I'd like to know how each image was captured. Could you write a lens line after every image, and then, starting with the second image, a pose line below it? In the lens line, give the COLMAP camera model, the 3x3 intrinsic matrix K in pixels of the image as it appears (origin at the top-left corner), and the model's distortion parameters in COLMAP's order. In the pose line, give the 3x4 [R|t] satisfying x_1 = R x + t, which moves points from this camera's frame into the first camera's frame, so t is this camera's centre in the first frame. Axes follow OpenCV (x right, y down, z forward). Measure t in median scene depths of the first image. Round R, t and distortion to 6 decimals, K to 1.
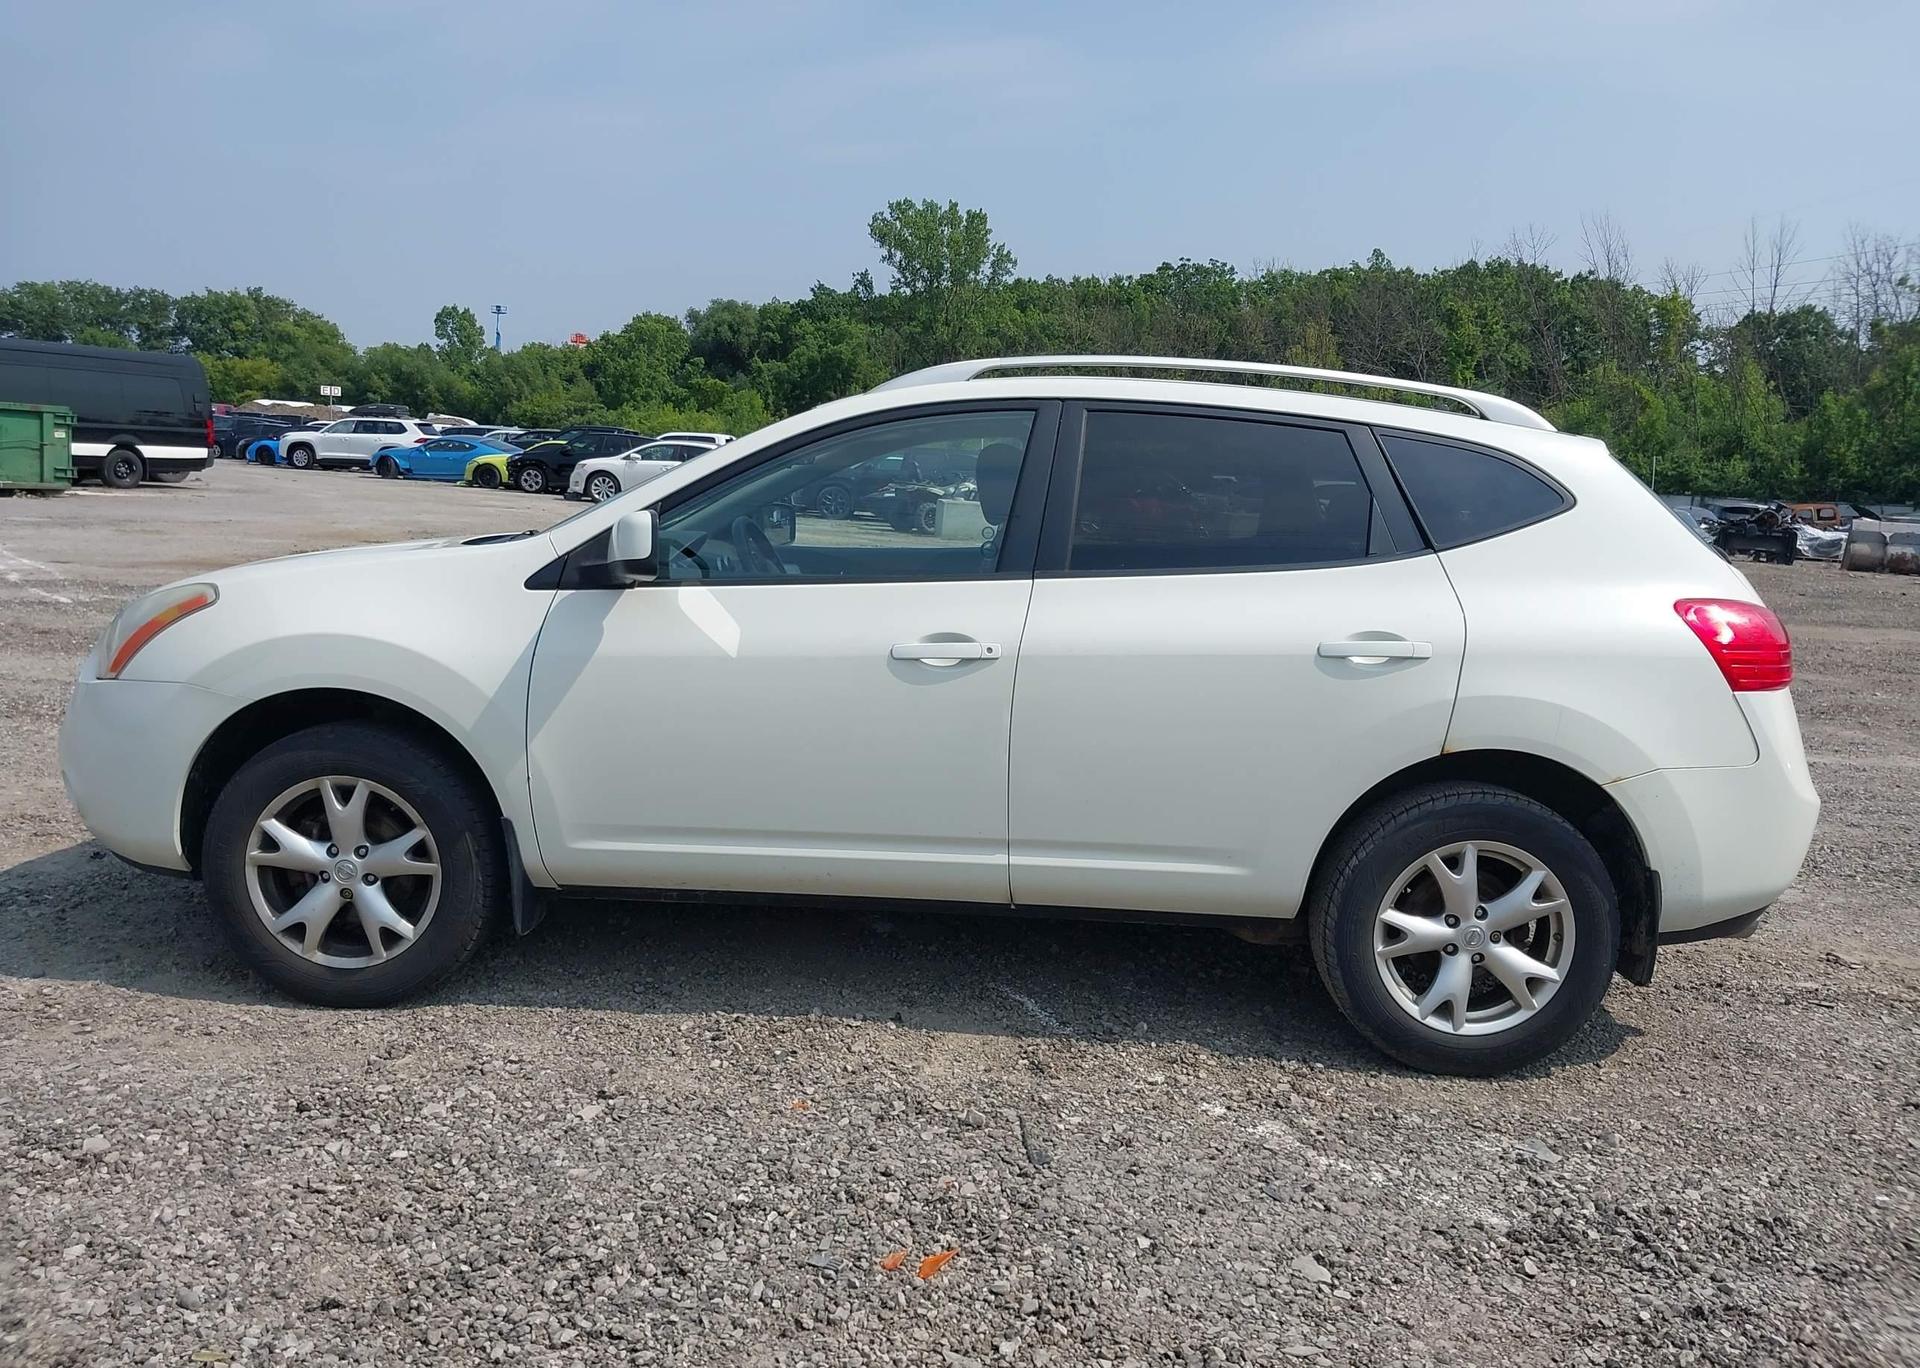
lens RADIAL K [[1510.5, 0, 961.7], [0, 1510.5, 689.3], [0, 0, 1]] dist [0.033329, -0.038353]
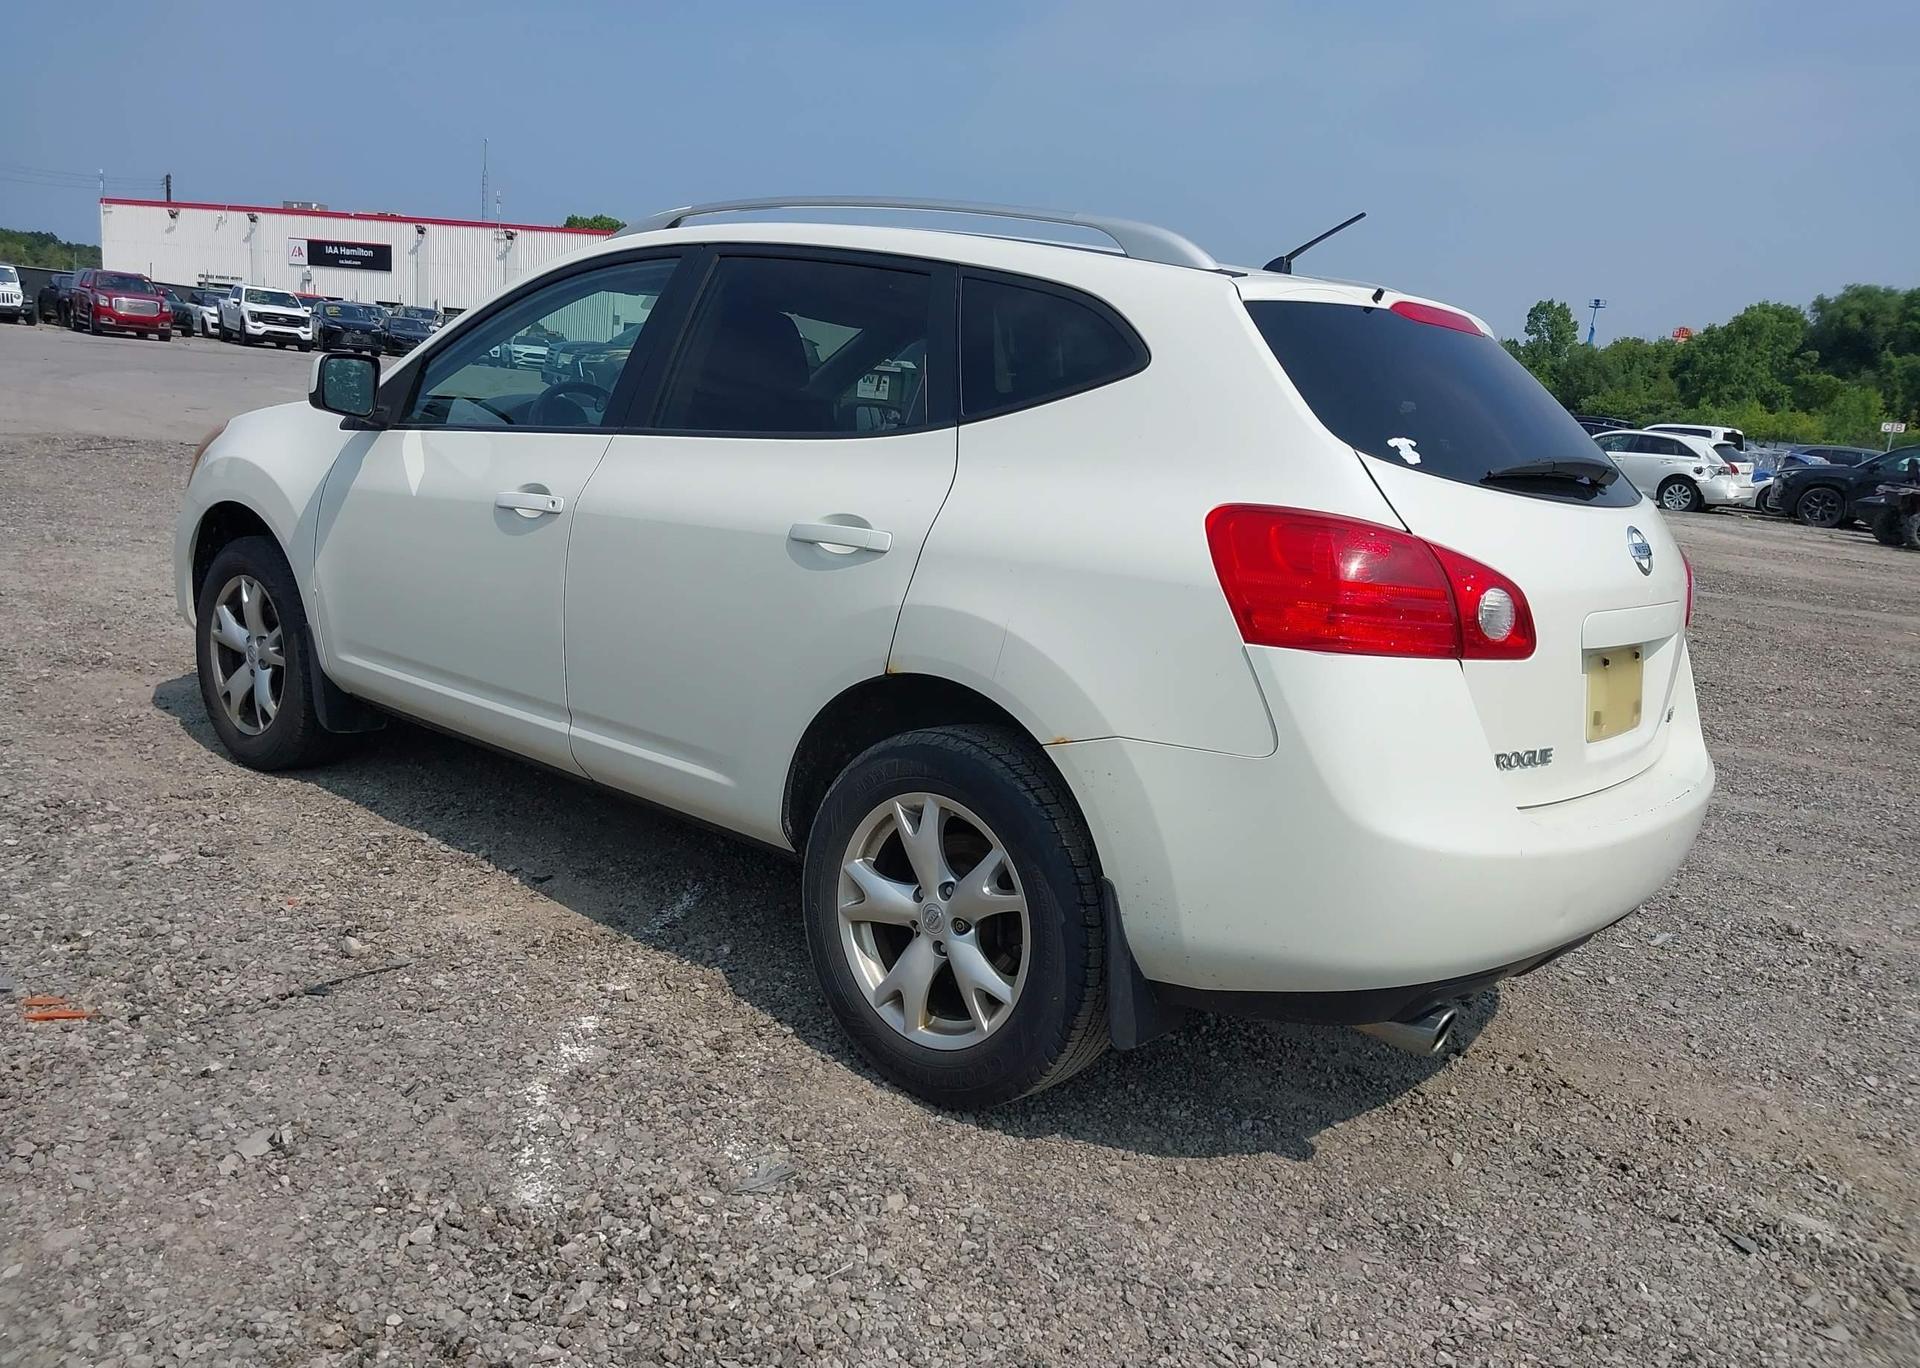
lens RADIAL K [[1510.5, 0, 942.9], [0, 1510.5, 664.0], [0, 0, 1]] dist [0.033329, -0.038353]
pose [[0.769600, 0.131393, -0.624862, 0.073308], [-0.140057, 0.989504, 0.035570, 0.000497], [0.622977, 0.060142, 0.779925, 0.035599]]
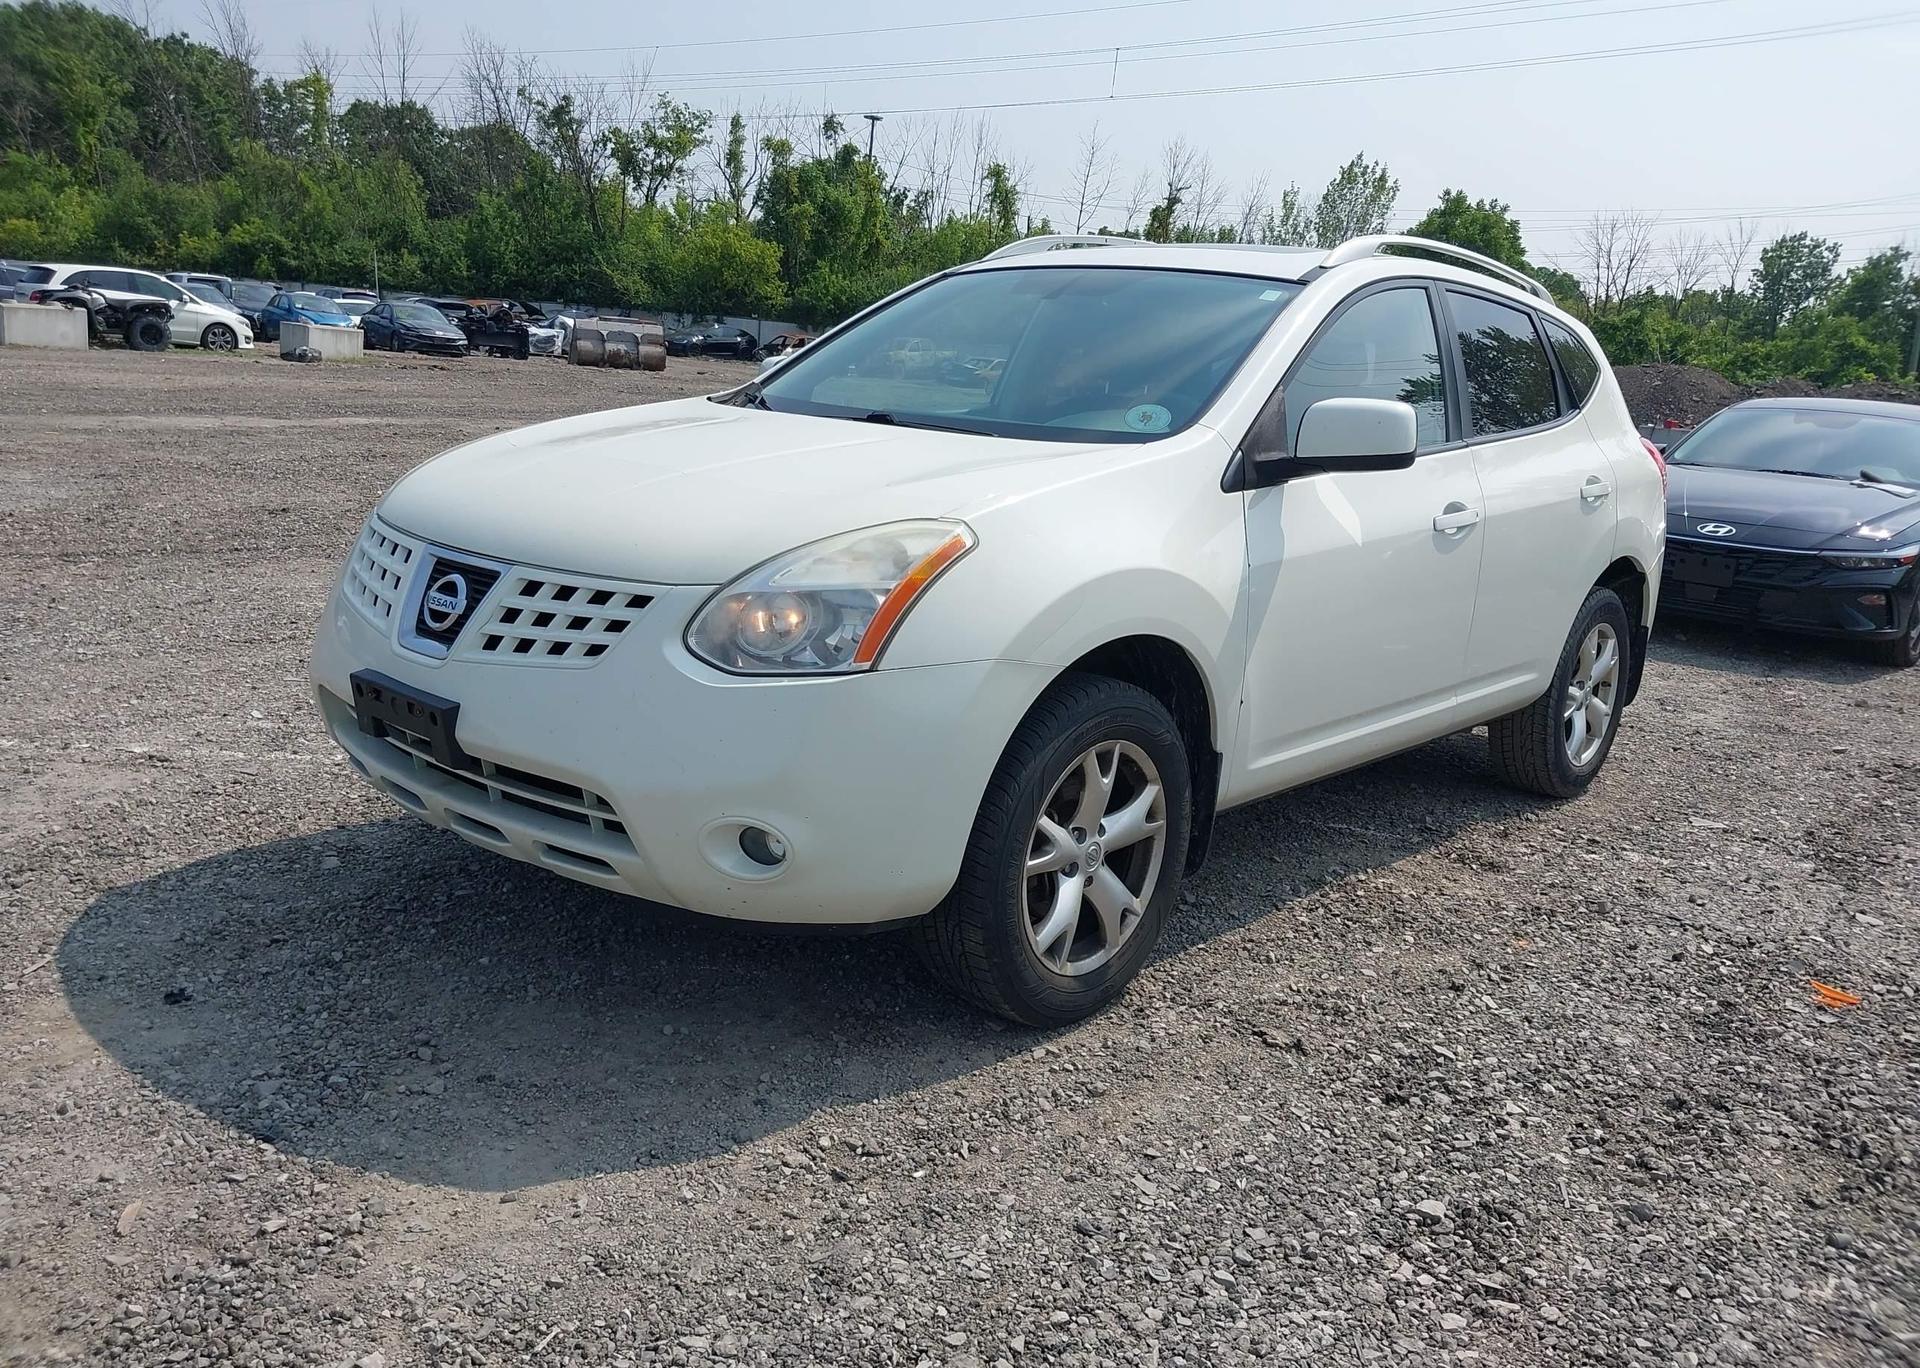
lens RADIAL K [[1510.5, 0, 958.6], [0, 1510.5, 682.4], [0, 0, 1]] dist [0.033329, -0.038353]
pose [[0.653464, -0.169595, 0.737714, -0.094585], [0.071659, 0.984061, 0.162753, -0.009963], [-0.753558, -0.053490, 0.655202, 0.048220]]
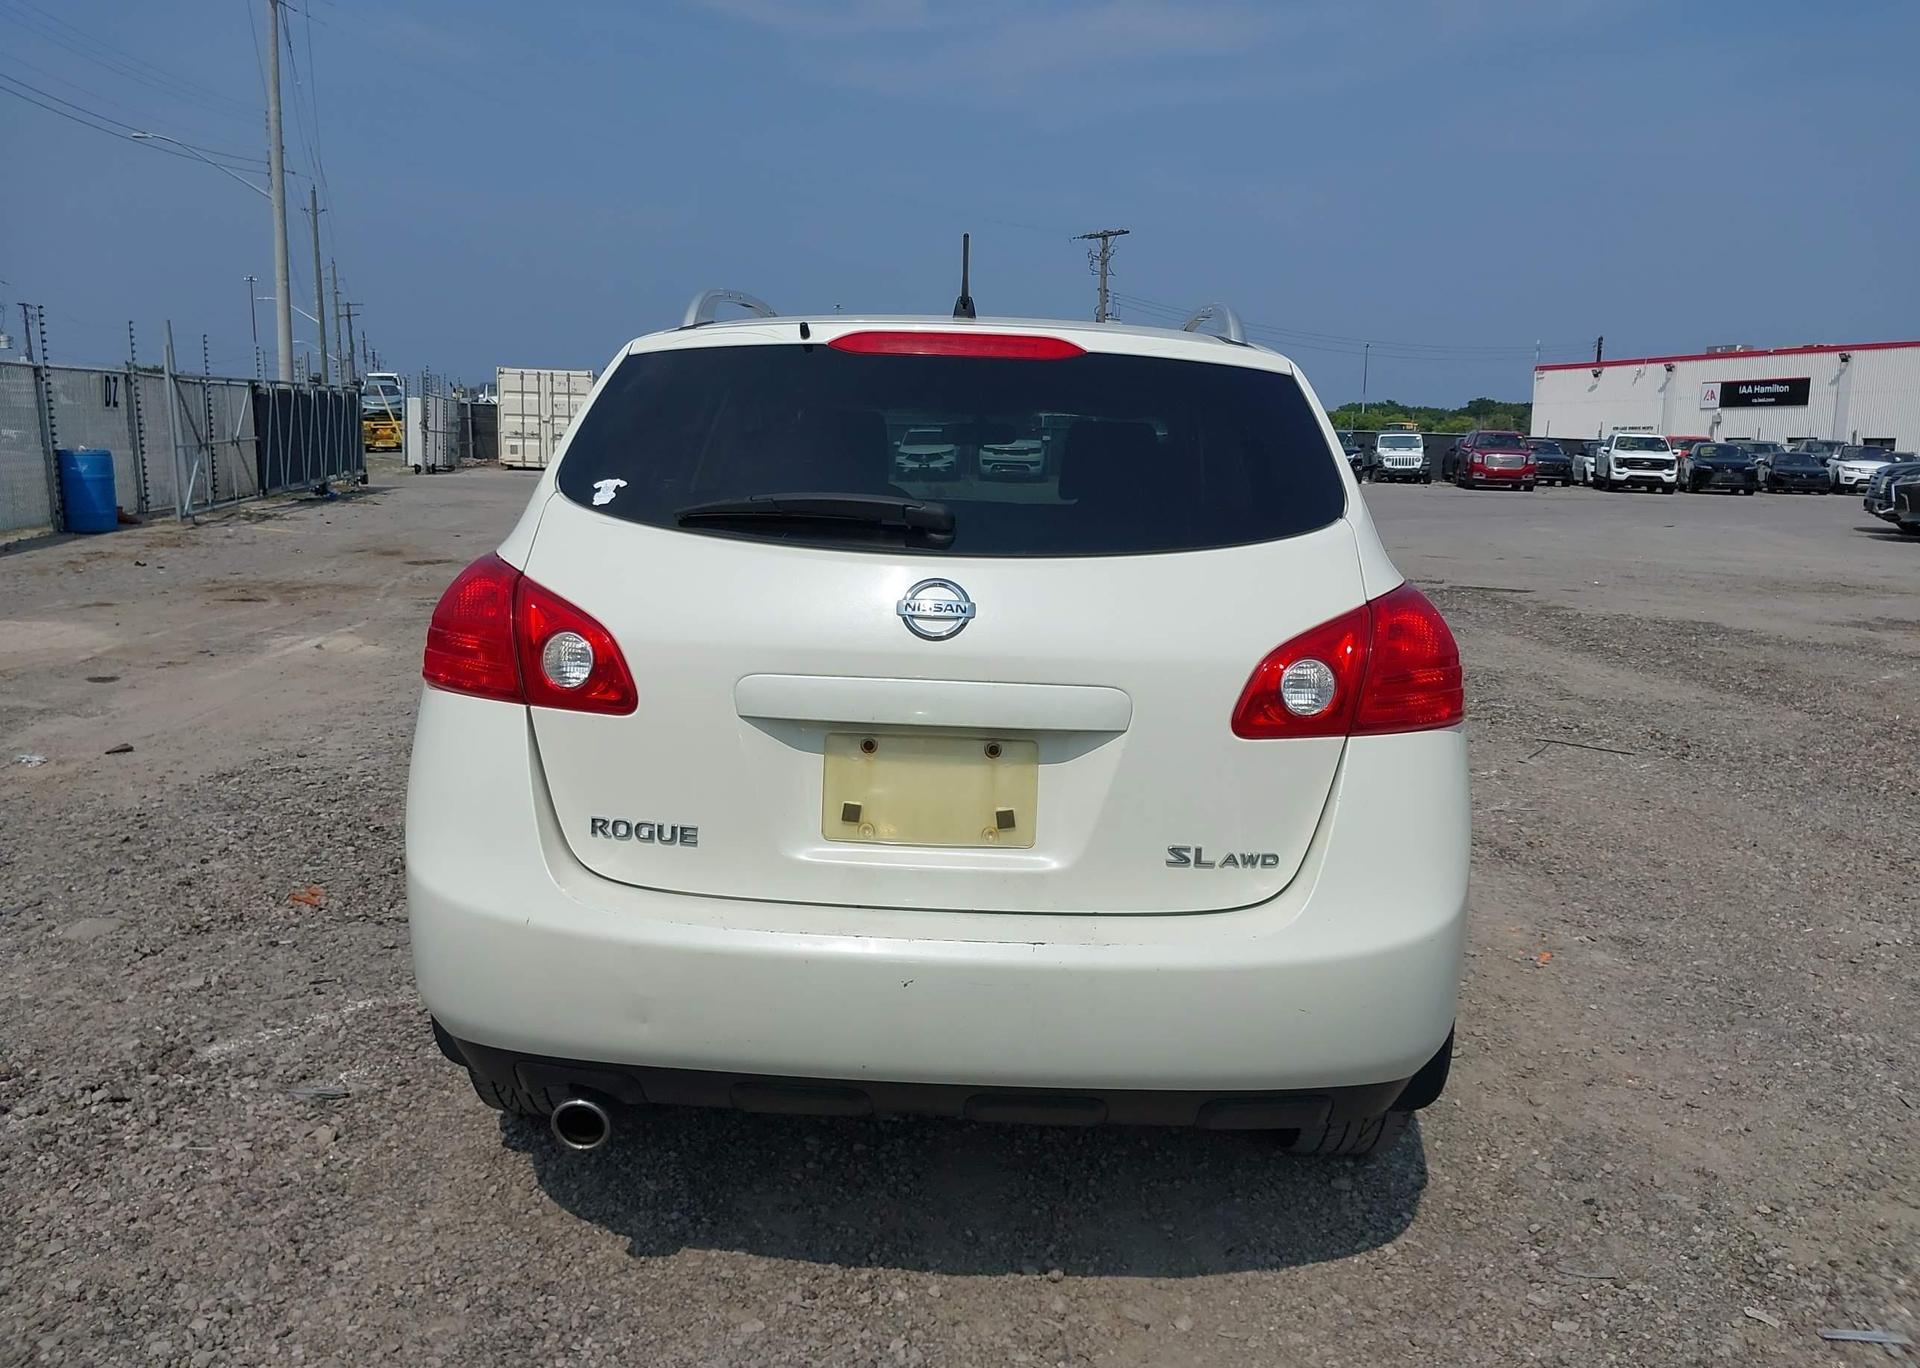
lens RADIAL K [[1510.5, 0, 951.8], [0, 1510.5, 661.4], [0, 0, 1]] dist [0.033329, -0.038353]
pose [[-0.010934, 0.085910, -0.996243, 0.107523], [-0.170086, 0.981624, 0.086516, -0.009550], [0.985368, 0.170393, 0.003879, 0.109976]]
